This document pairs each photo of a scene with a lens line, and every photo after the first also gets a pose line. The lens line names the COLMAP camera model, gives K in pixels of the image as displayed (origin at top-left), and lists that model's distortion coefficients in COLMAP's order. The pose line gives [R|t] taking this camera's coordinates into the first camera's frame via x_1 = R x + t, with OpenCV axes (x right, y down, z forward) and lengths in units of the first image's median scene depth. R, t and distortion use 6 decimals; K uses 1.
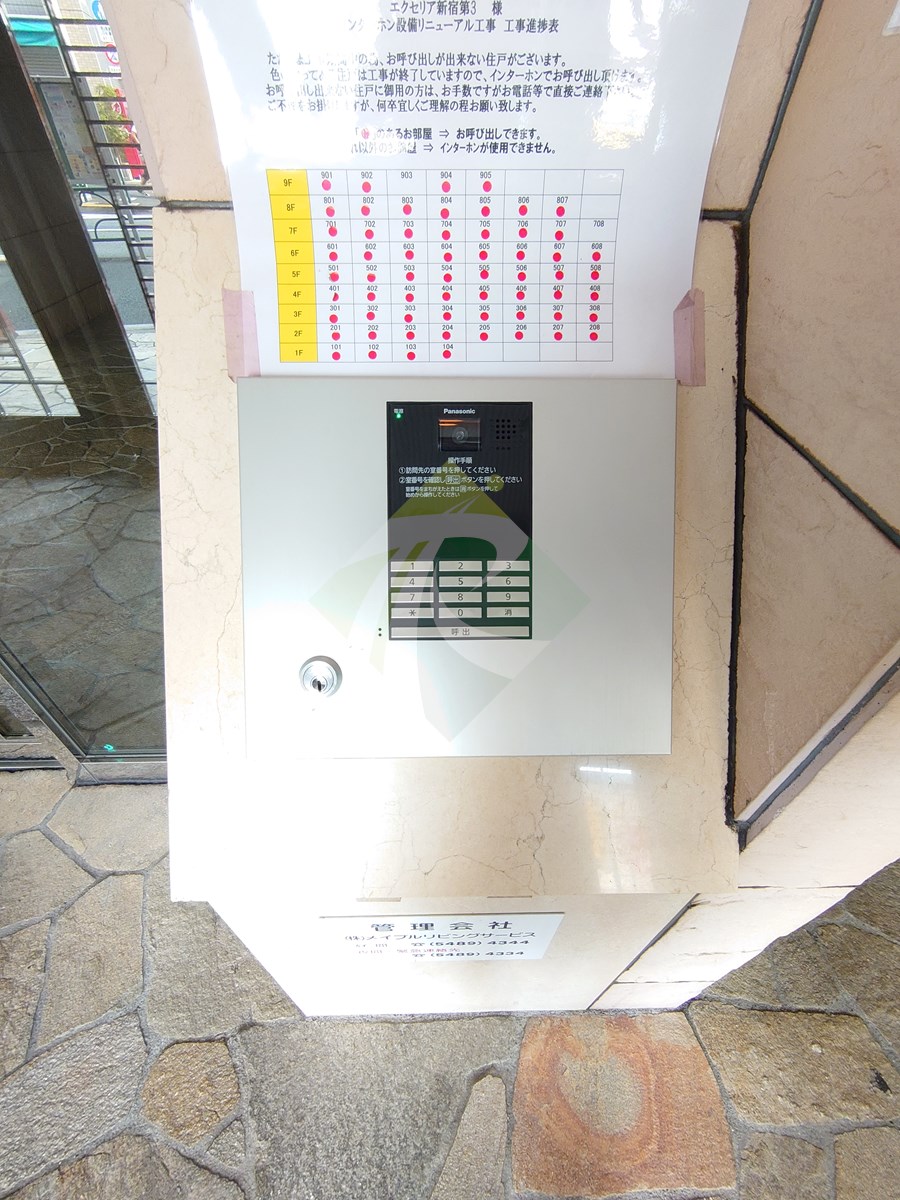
lens RADIAL K [[514.6, 0, 447.5], [0, 514.6, 601.8], [0, 0, 1]] dist [0.001049, 0.000213]
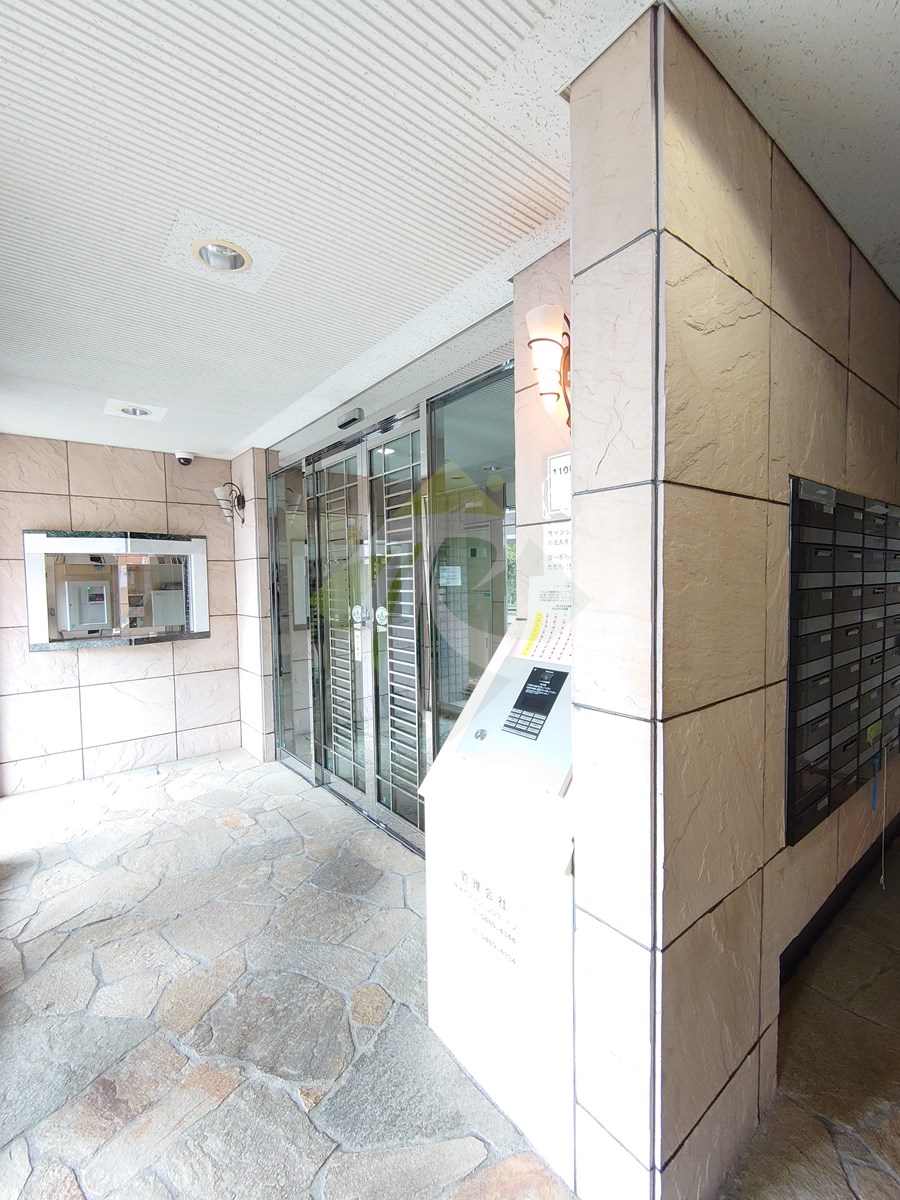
lens RADIAL K [[514.6, 0, 448.8], [0, 514.6, 602.4], [0, 0, 1]] dist [0.001049, 0.000213]
pose [[0.603242, 0.014760, -0.797422, 1.137205], [-0.521869, 0.763382, -0.380659, 0.439147], [0.603119, 0.645779, 0.468207, -0.606721]]
